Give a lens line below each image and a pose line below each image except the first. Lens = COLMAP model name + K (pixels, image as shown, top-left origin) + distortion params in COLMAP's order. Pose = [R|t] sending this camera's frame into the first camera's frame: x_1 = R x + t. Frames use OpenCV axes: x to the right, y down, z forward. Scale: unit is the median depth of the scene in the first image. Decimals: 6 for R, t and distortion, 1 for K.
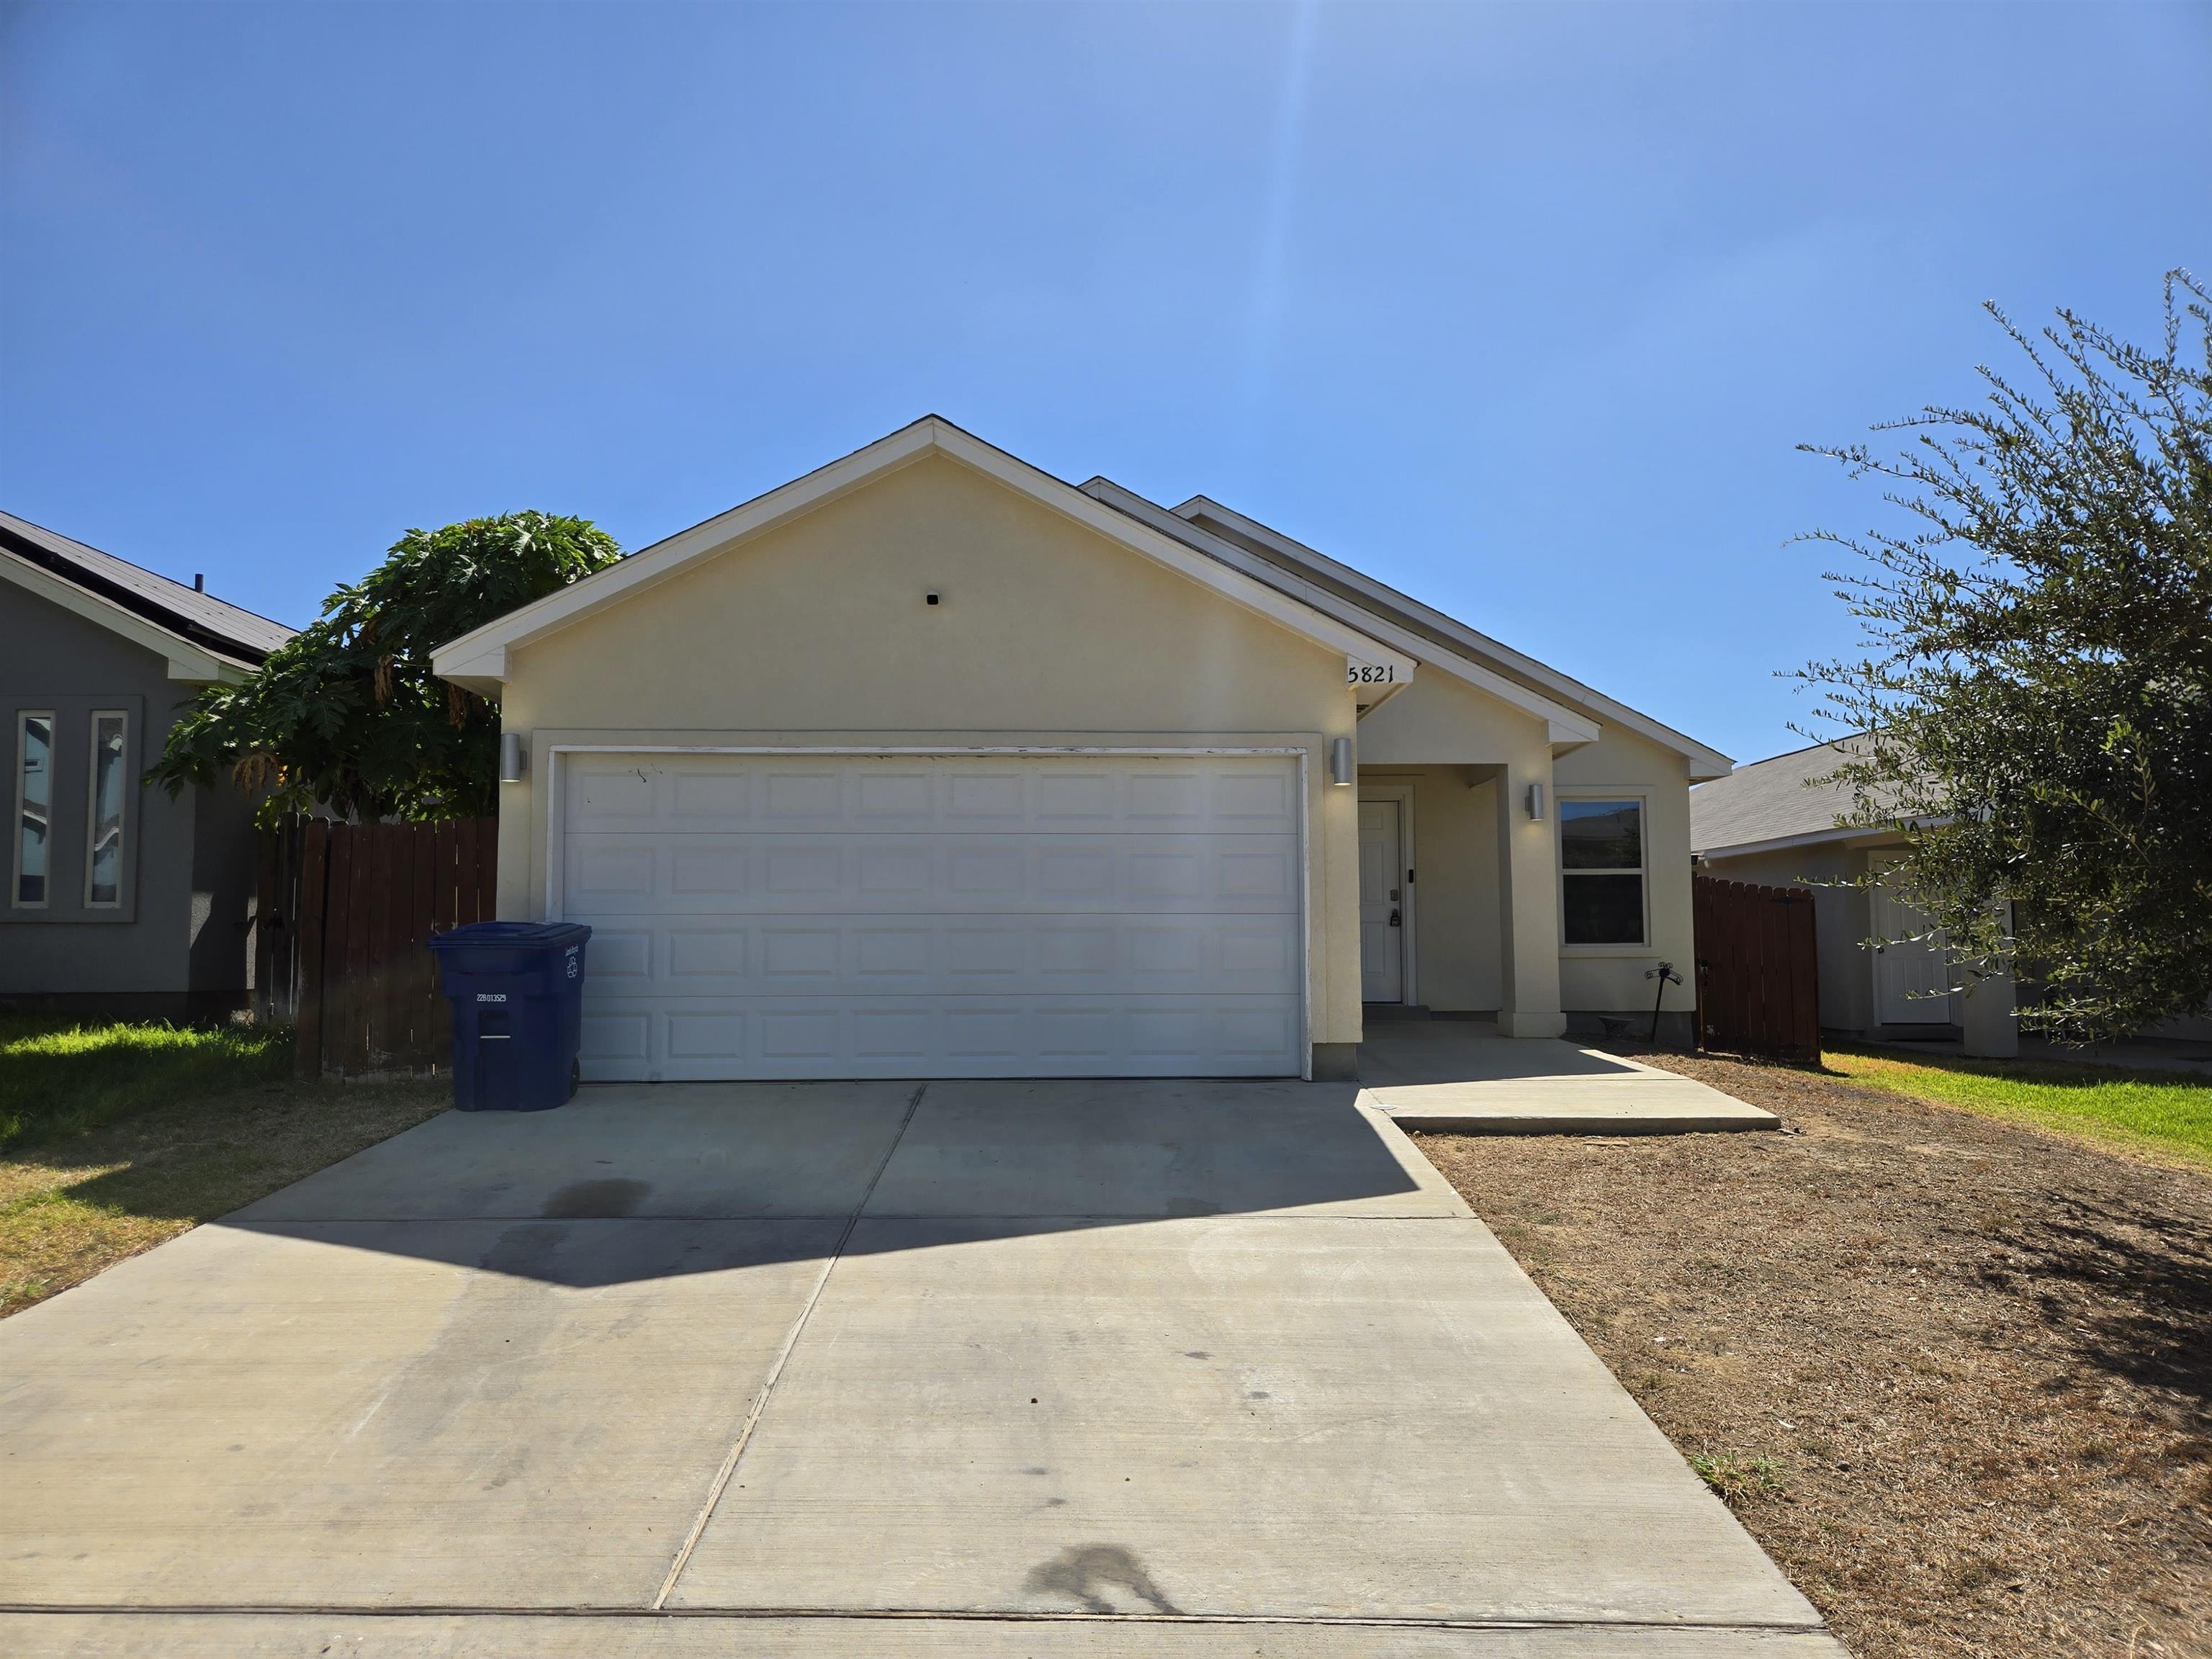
lens RADIAL K [[1488.5, 0, 1106.0], [0, 1488.5, 829.5], [0, 0, 1]] dist [0.001943, 0.000232]
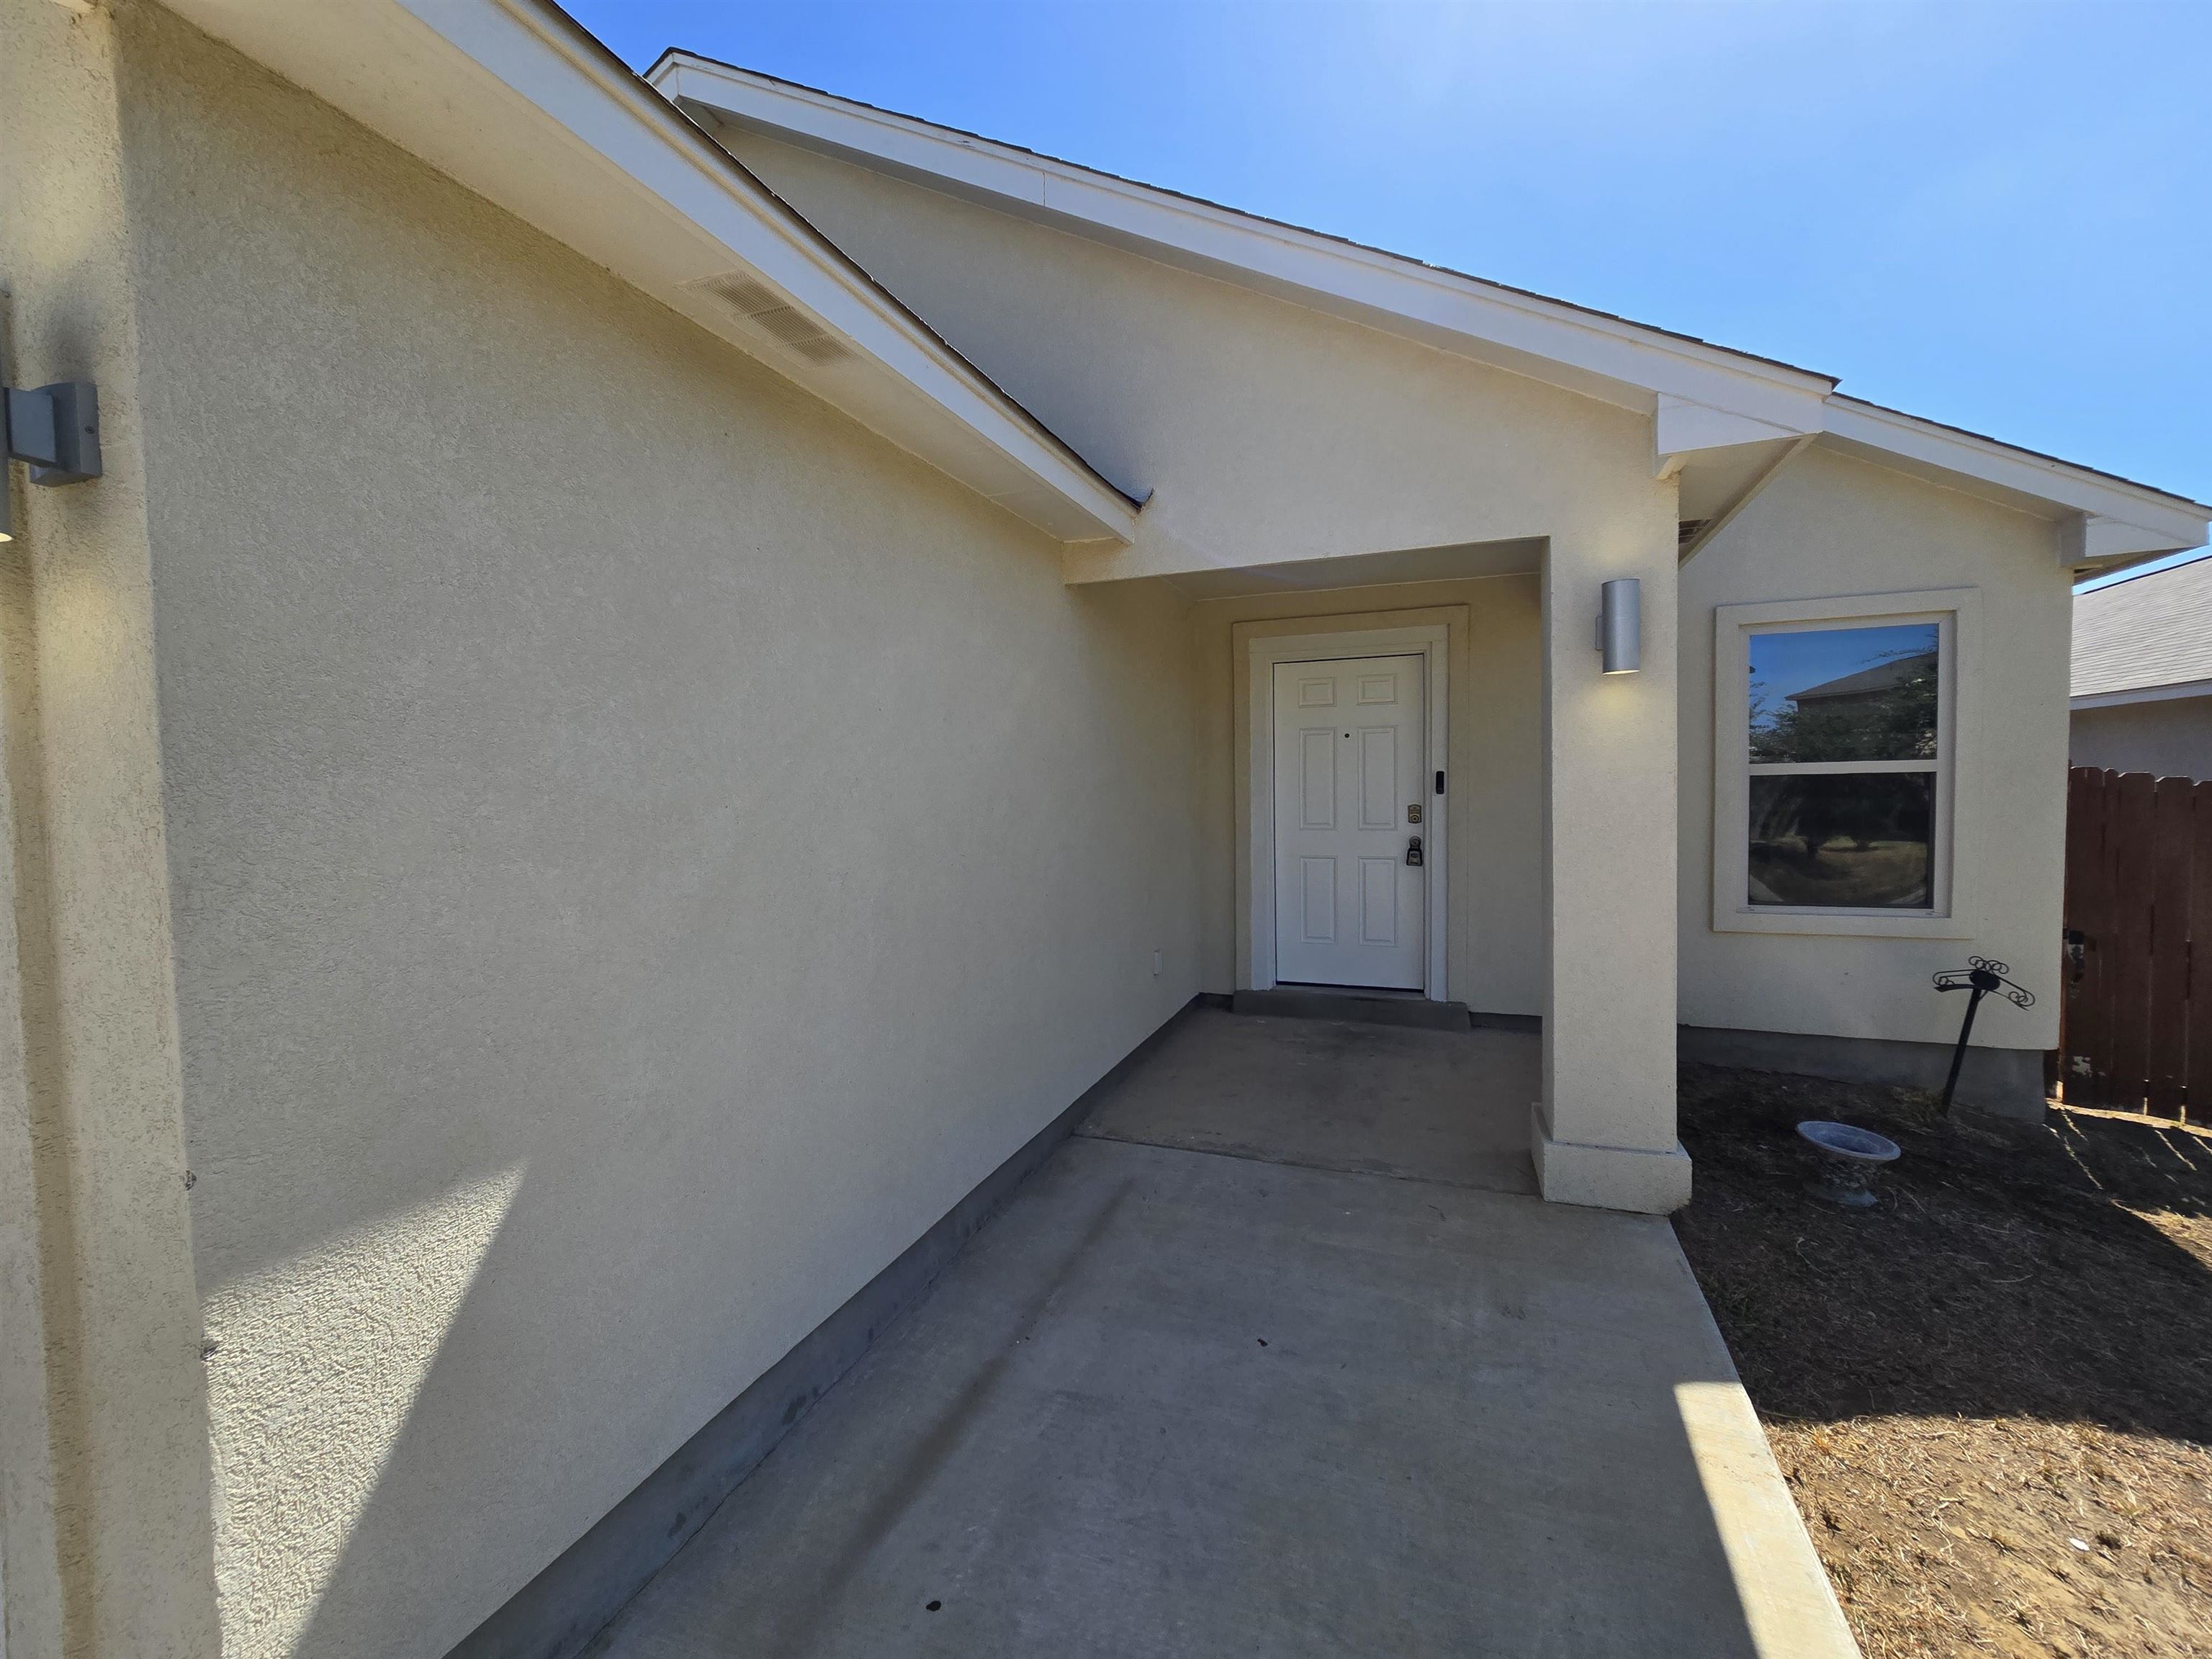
lens RADIAL K [[909.8, 0, 1117.2], [0, 909.8, 818.4], [0, 0, 1]] dist [-0.000634, 0.001013]
pose [[0.932924, 0.001717, -0.360068, 0.215824], [0.043403, 0.992161, 0.117185, -0.002014], [0.357447, -0.124952, 0.925537, 0.623436]]
